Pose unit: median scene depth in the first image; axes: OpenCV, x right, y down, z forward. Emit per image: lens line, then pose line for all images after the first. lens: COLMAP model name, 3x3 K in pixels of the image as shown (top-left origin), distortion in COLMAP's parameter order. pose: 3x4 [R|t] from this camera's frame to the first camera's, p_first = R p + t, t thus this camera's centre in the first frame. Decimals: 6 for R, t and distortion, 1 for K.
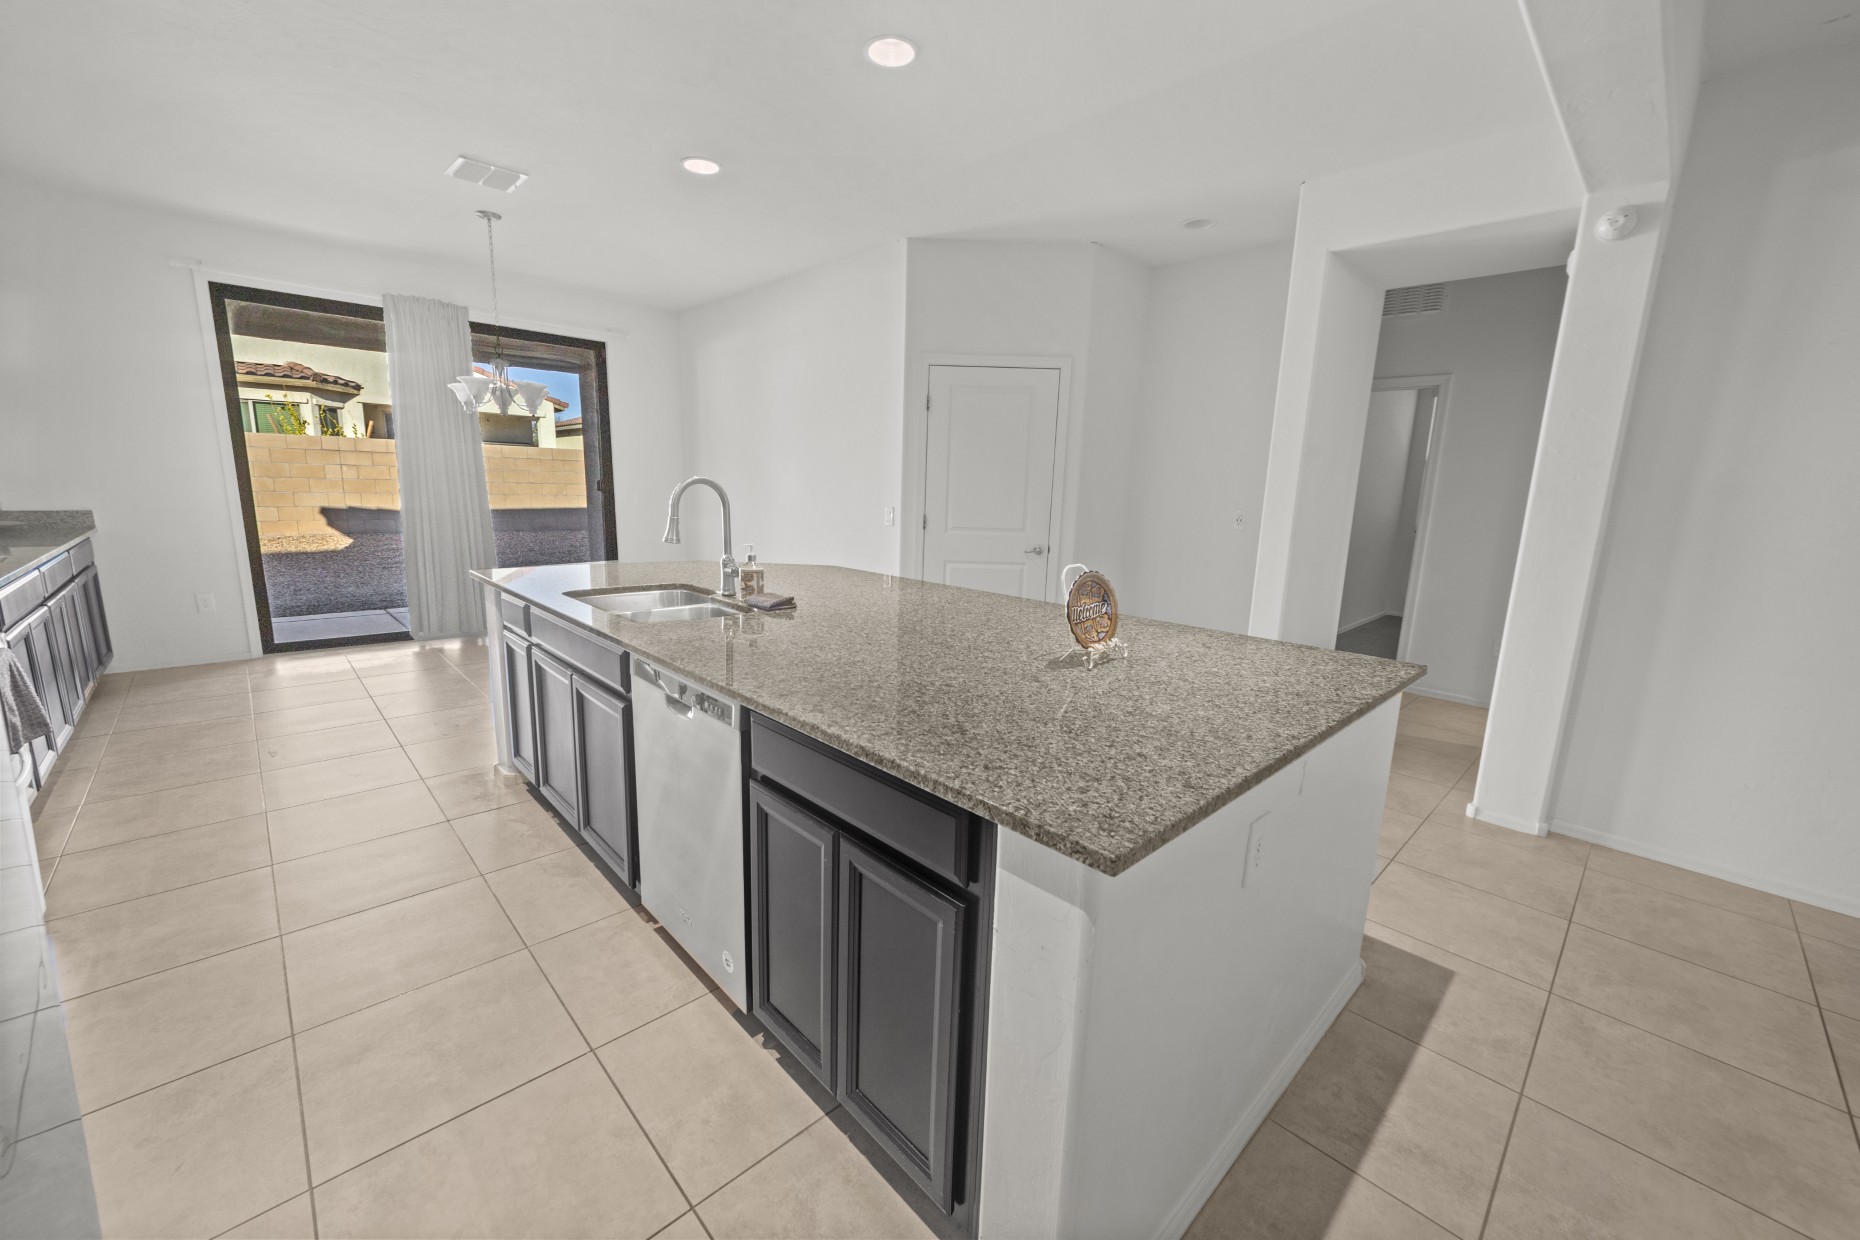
lens RADIAL K [[720.3, 0, 924.8], [0, 720.3, 617.5], [0, 0, 1]] dist [0.004163, 0.000048]
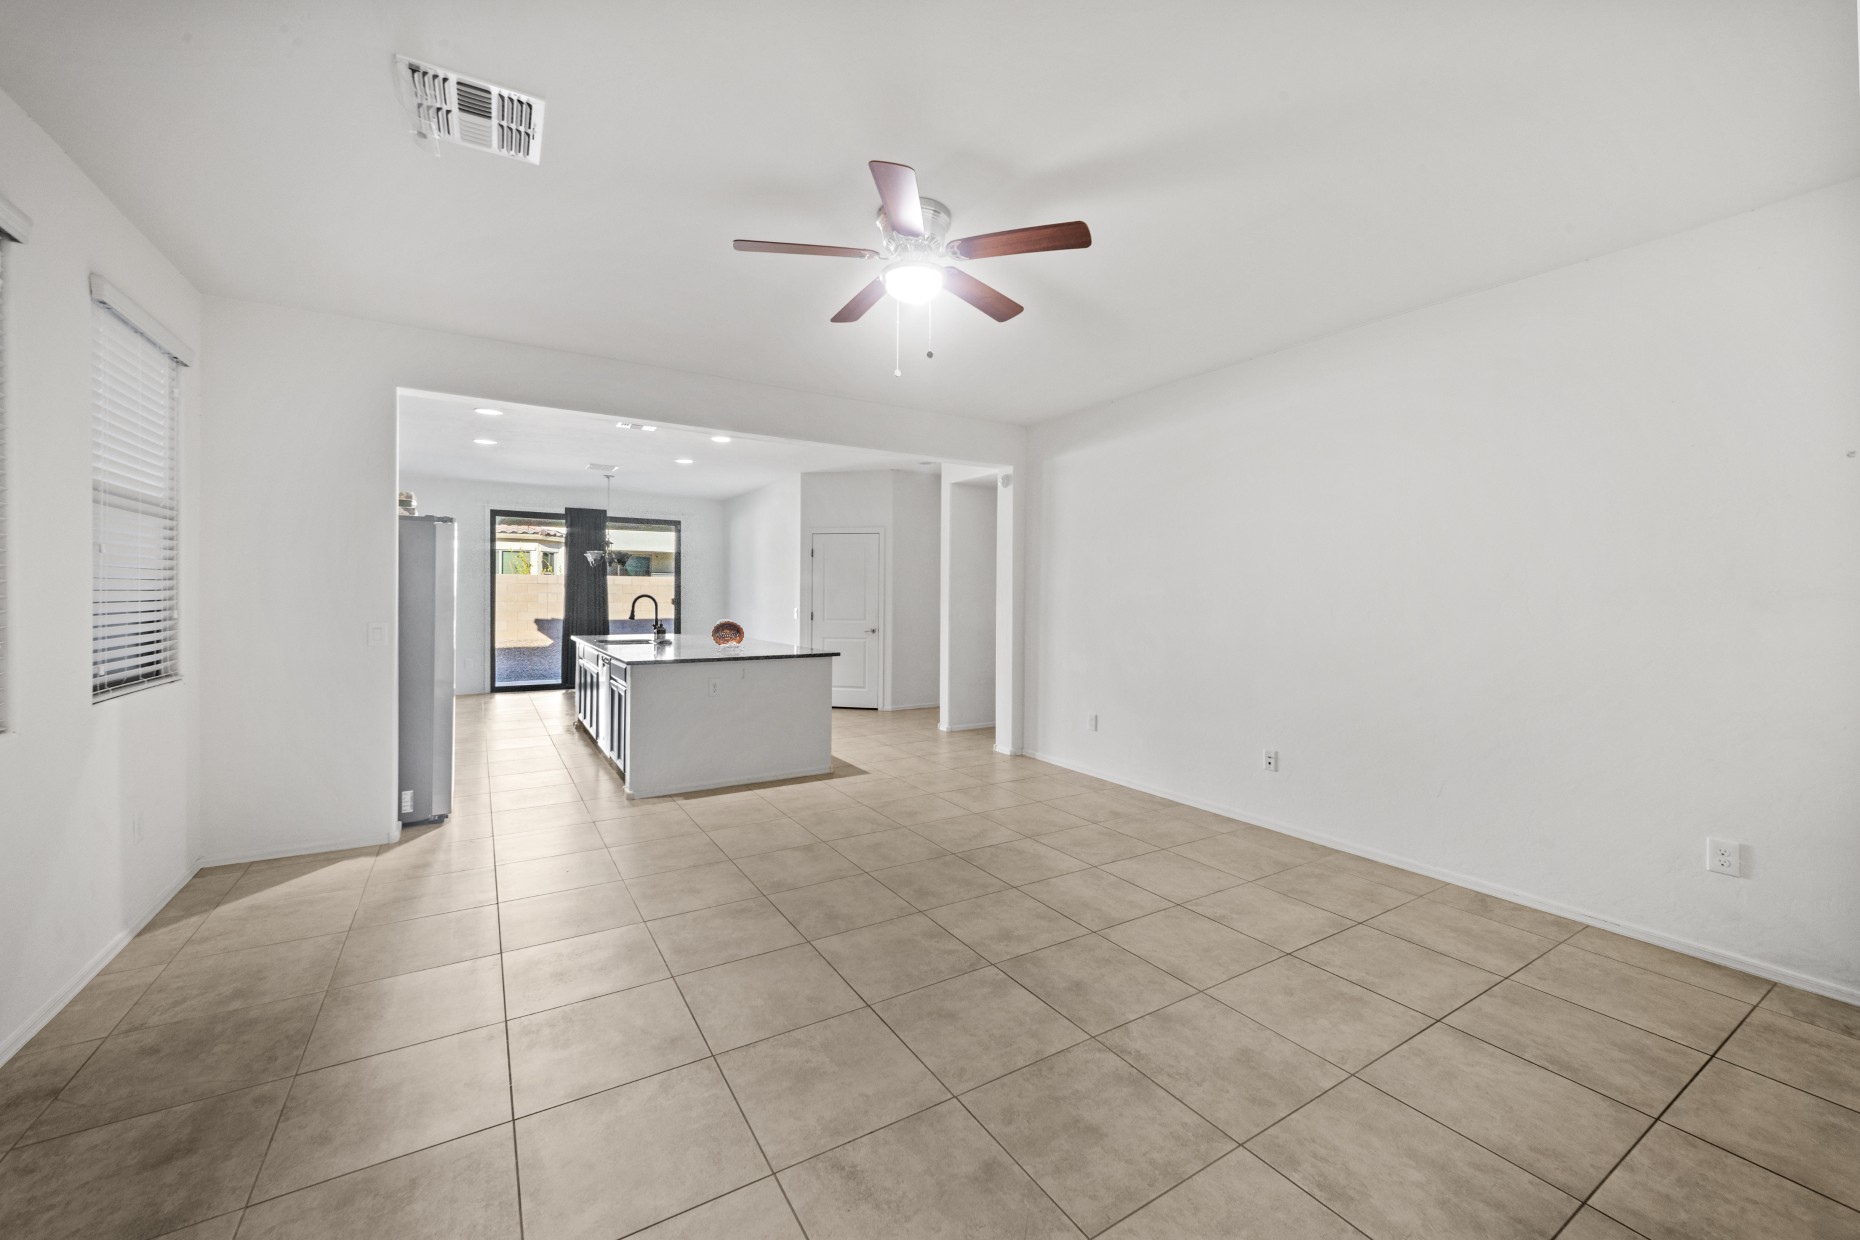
lens RADIAL K [[720.3, 0, 934.0], [0, 720.3, 593.1], [0, 0, 1]] dist [0.004163, 0.000048]
pose [[0.980819, -0.025684, -0.193219, 0.591069], [-0.011120, 0.982293, -0.187019, 0.134083], [0.194601, 0.185580, 0.963167, -0.634547]]
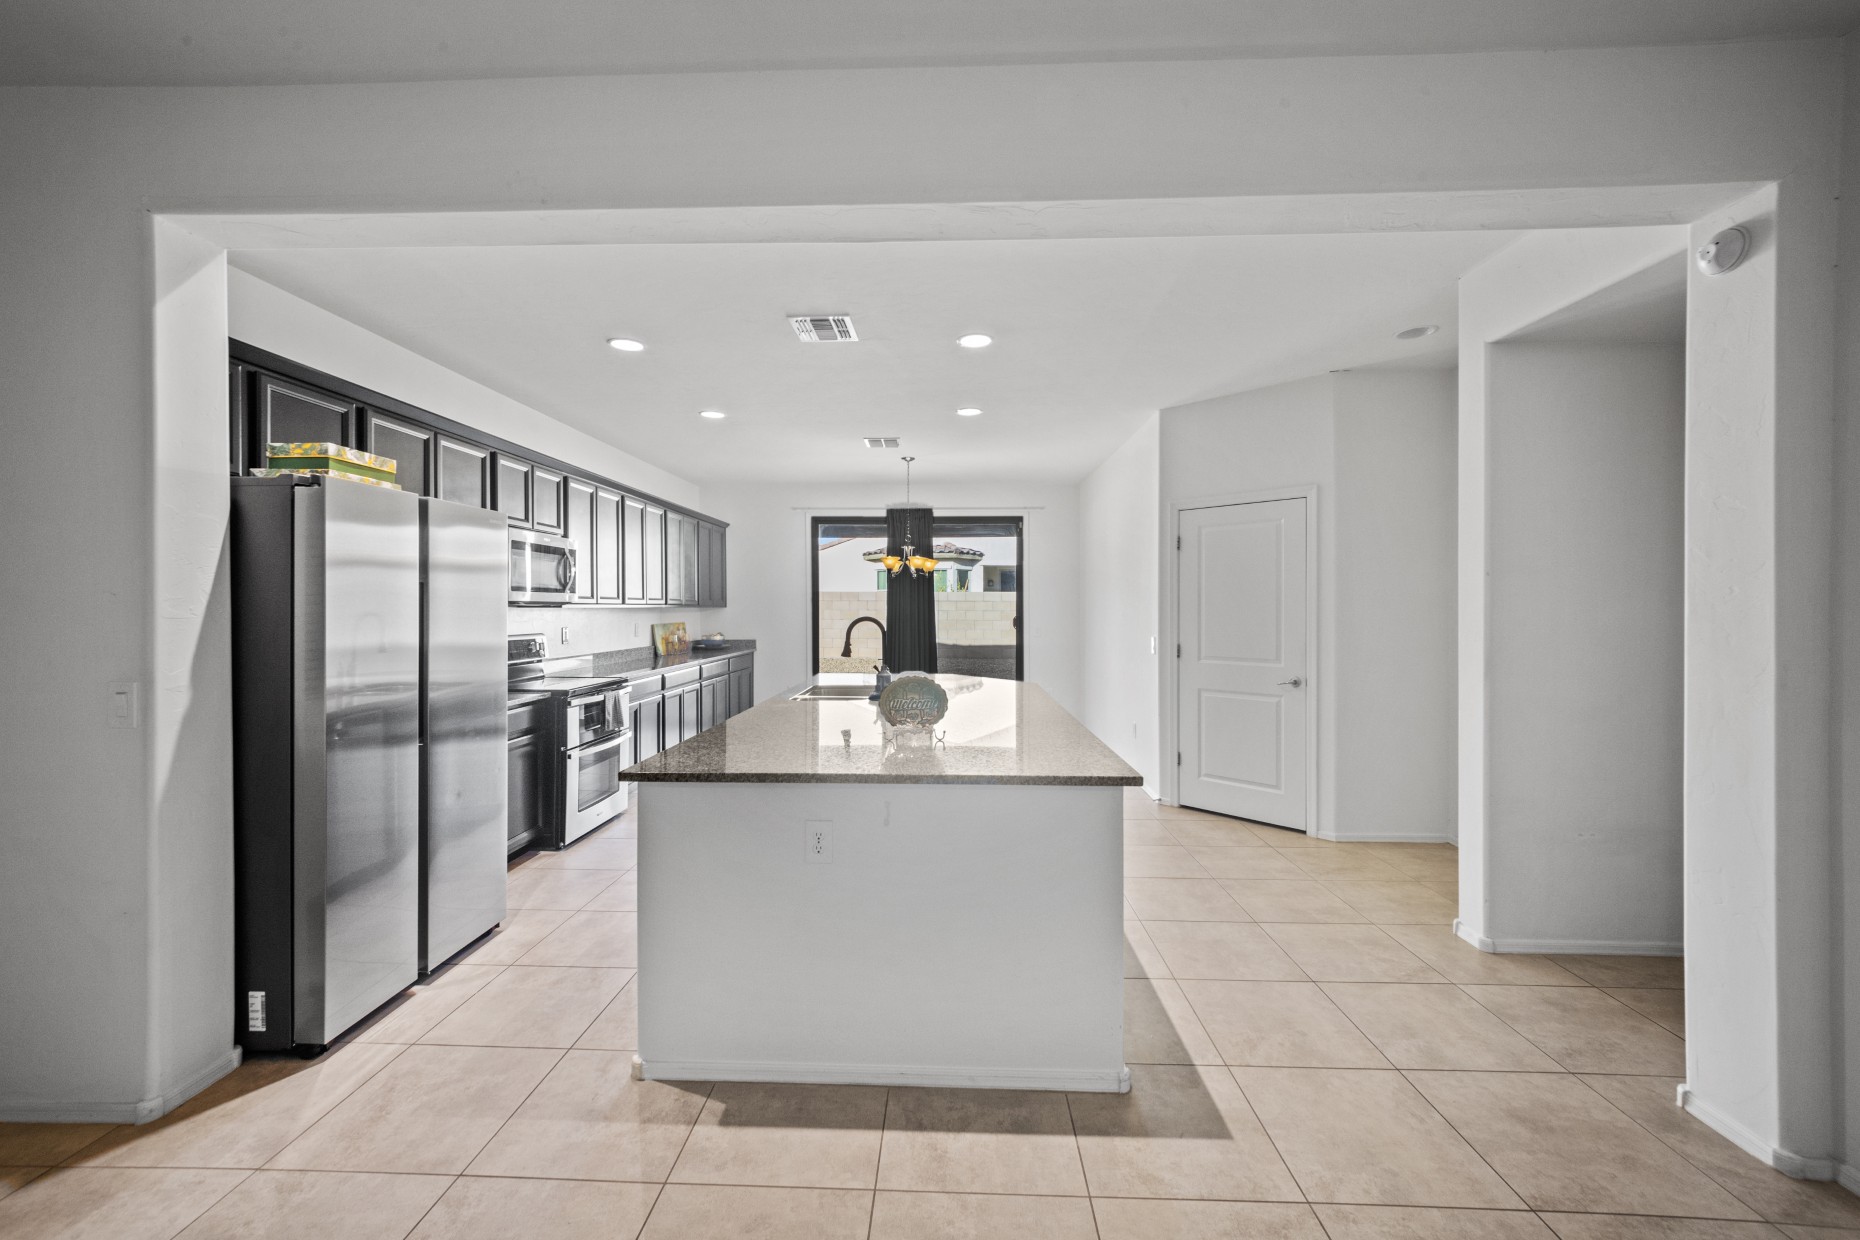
lens RADIAL K [[720.3, 0, 927.1], [0, 720.3, 606.3], [0, 0, 1]] dist [0.004163, 0.000048]
pose [[0.700053, -0.031862, -0.713380, 0.452092], [-0.111381, 0.981905, -0.153156, 0.006961], [0.705351, 0.186674, 0.683837, -0.004584]]
